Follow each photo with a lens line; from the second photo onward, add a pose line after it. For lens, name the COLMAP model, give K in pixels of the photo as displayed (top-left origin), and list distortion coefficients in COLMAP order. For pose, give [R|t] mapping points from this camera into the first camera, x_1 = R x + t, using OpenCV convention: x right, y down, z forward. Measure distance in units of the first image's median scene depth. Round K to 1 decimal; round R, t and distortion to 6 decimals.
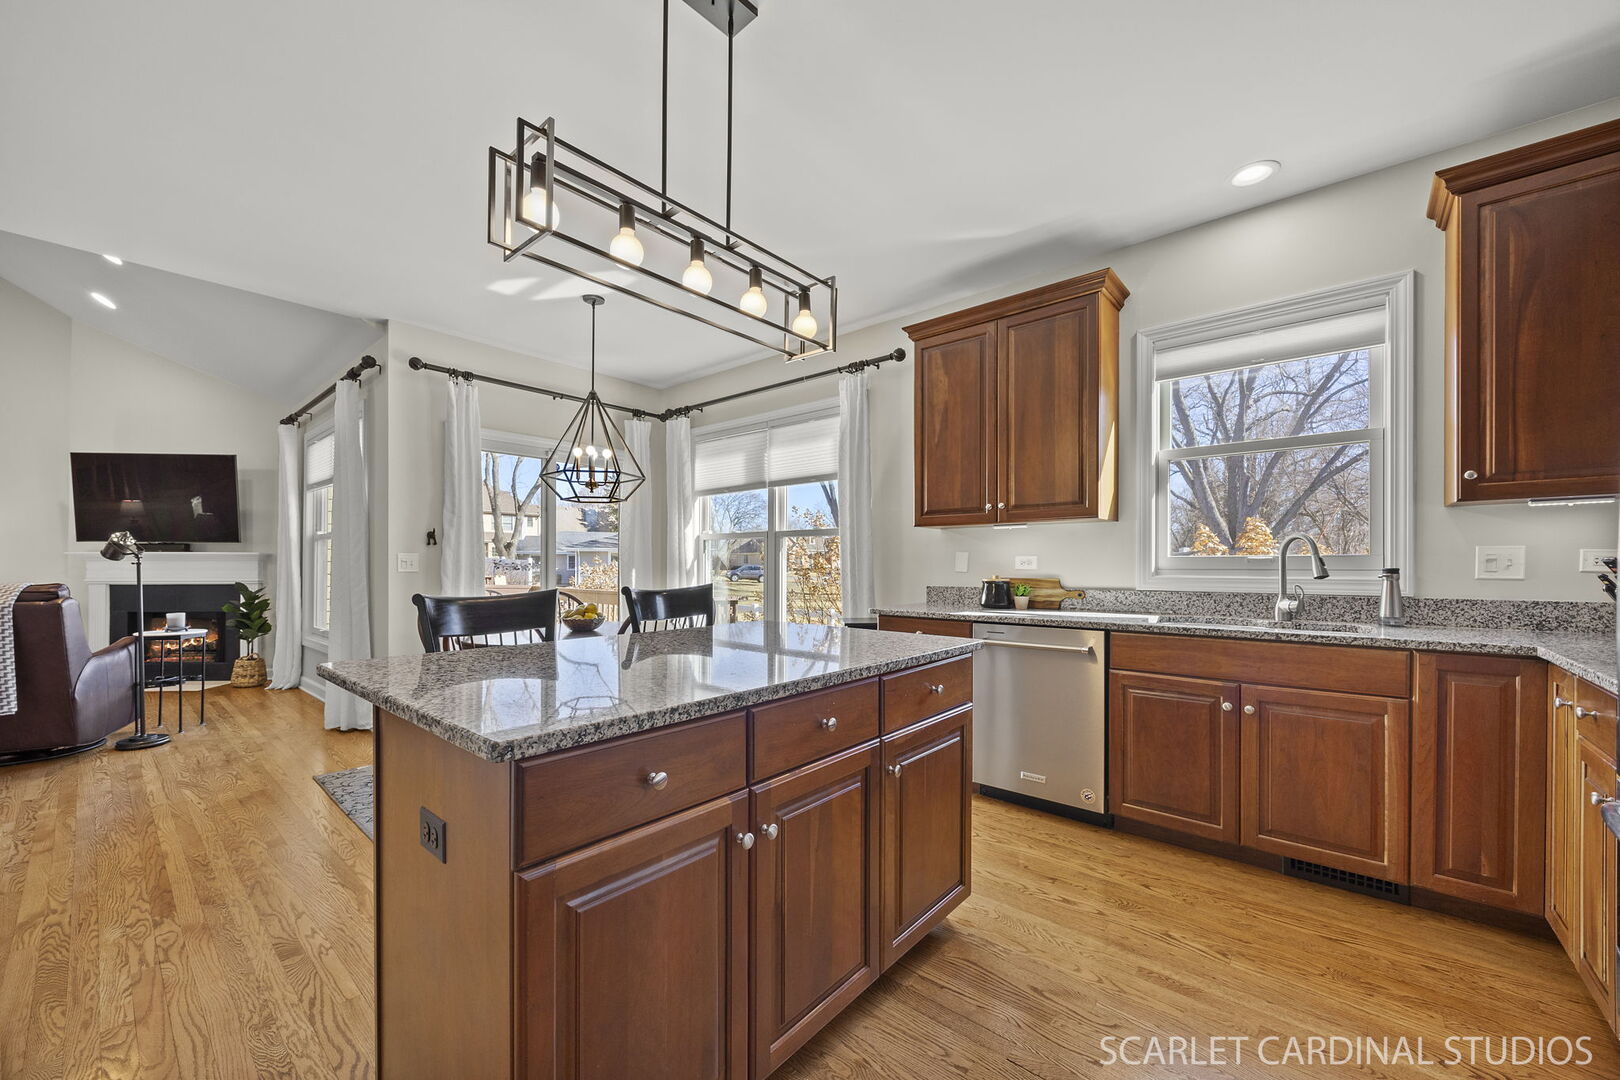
lens RADIAL K [[613.2, 0, 793.6], [0, 613.2, 566.2], [0, 0, 1]] dist [0.000170, -0.000522]
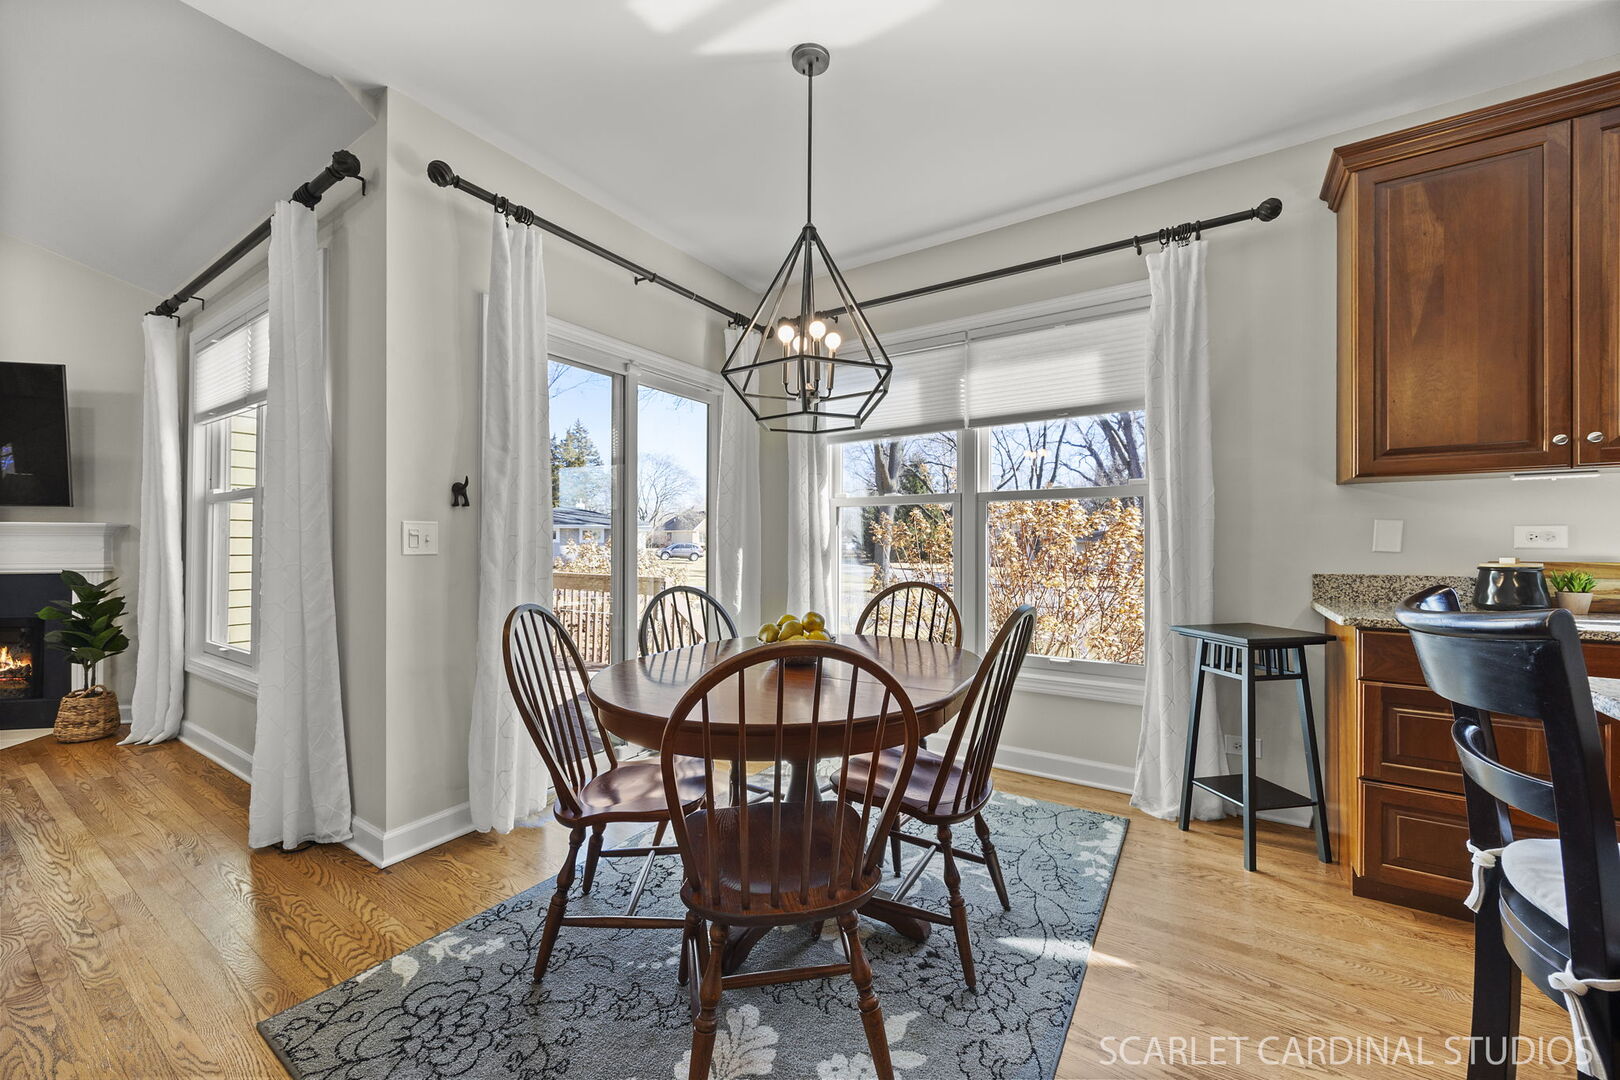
lens RADIAL K [[613.2, 0, 806.7], [0, 613.2, 541.7], [0, 0, 1]] dist [0.000170, -0.000522]
pose [[0.990328, -0.000831, 0.138742, -0.357353], [0.001421, 0.999990, -0.004154, 0.000670], [-0.138737, 0.004311, 0.990320, 0.400692]]
